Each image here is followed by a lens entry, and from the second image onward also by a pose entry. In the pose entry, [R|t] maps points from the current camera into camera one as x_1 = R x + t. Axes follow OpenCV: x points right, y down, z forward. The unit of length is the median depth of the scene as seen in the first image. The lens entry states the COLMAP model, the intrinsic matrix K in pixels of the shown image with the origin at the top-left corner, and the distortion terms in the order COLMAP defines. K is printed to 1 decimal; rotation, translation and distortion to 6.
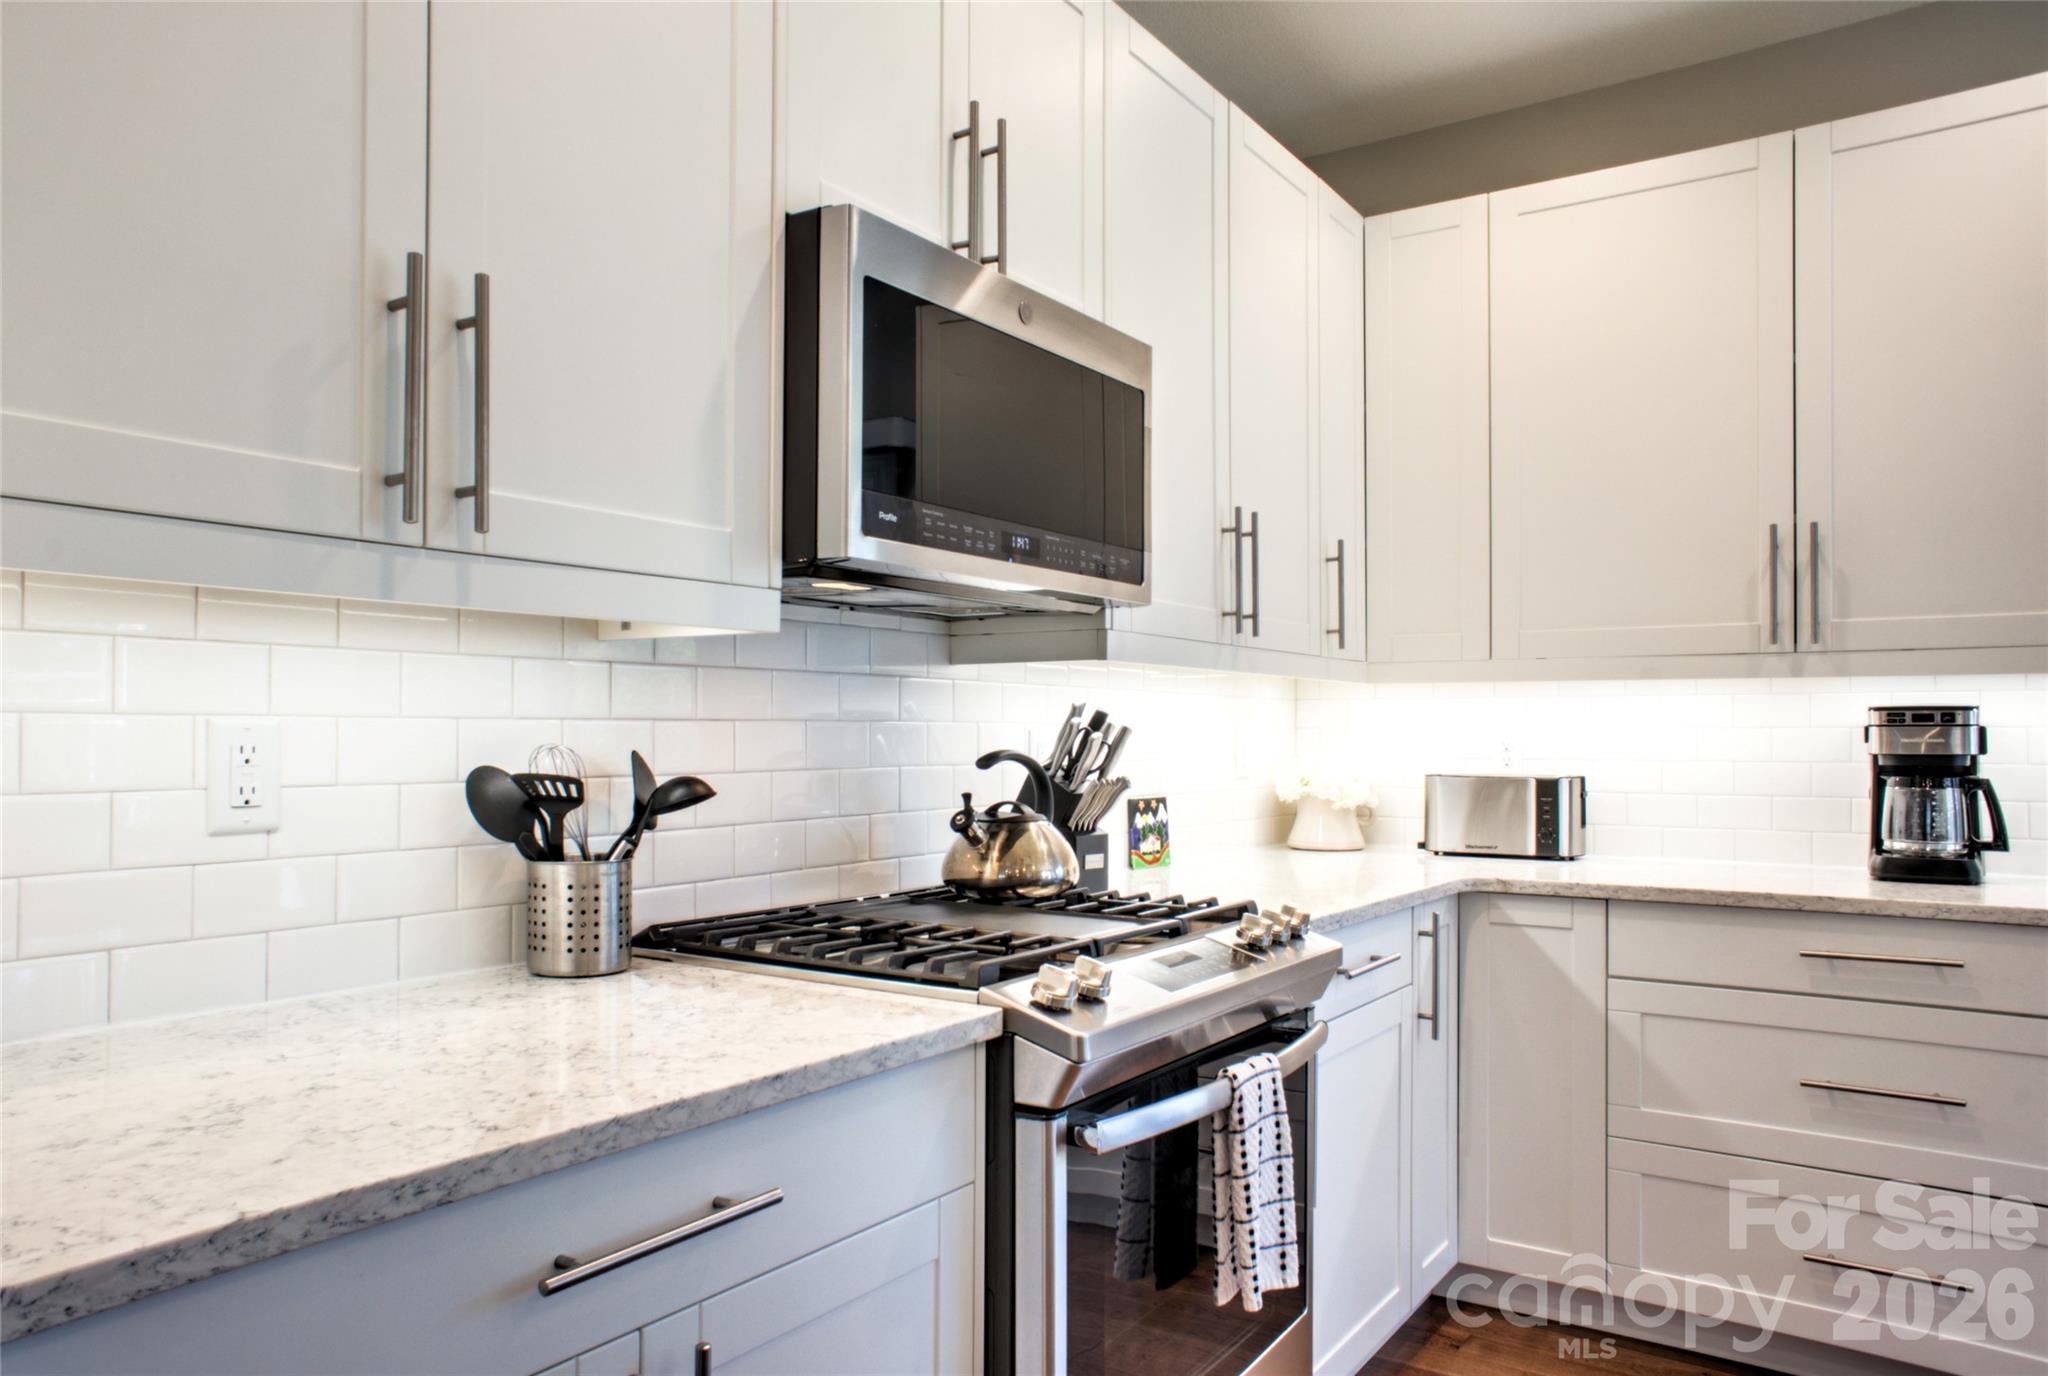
lens RADIAL K [[1418.6, 0, 1007.8], [0, 1418.6, 701.7], [0, 0, 1]] dist [-0.042678, 0.055490]
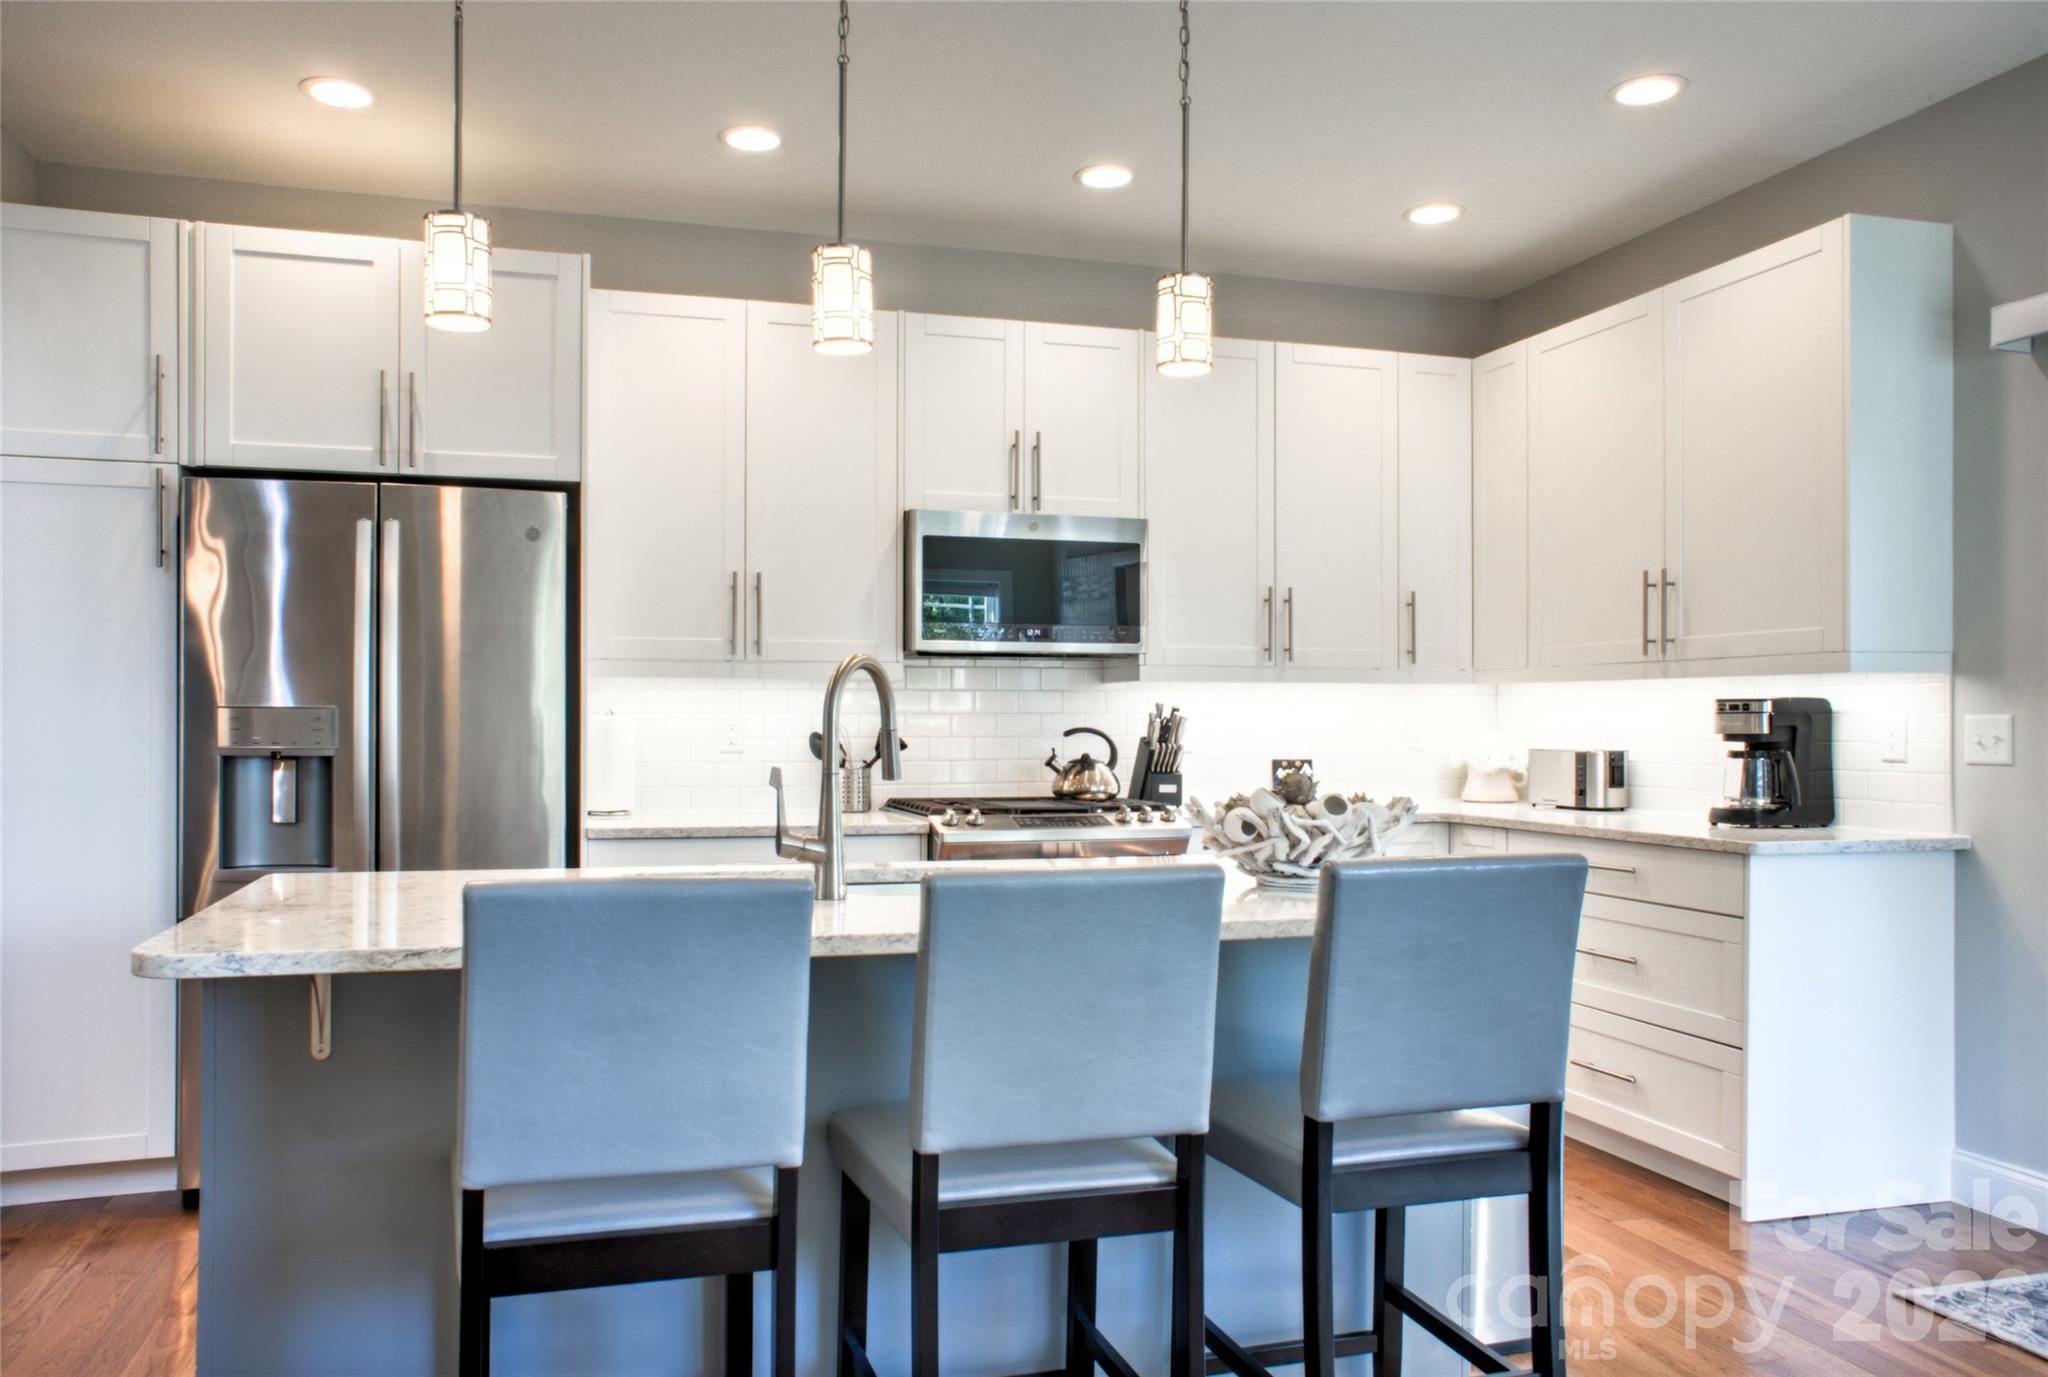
lens RADIAL K [[1489.2, 0, 961.0], [0, 1489.2, 718.2], [0, 0, 1]] dist [-0.025663, 0.001987]
pose [[0.767946, -0.002158, -0.640512, 1.222906], [0.014962, 0.999782, 0.014570, -0.012500], [0.640340, -0.020772, 0.767810, -0.734688]]
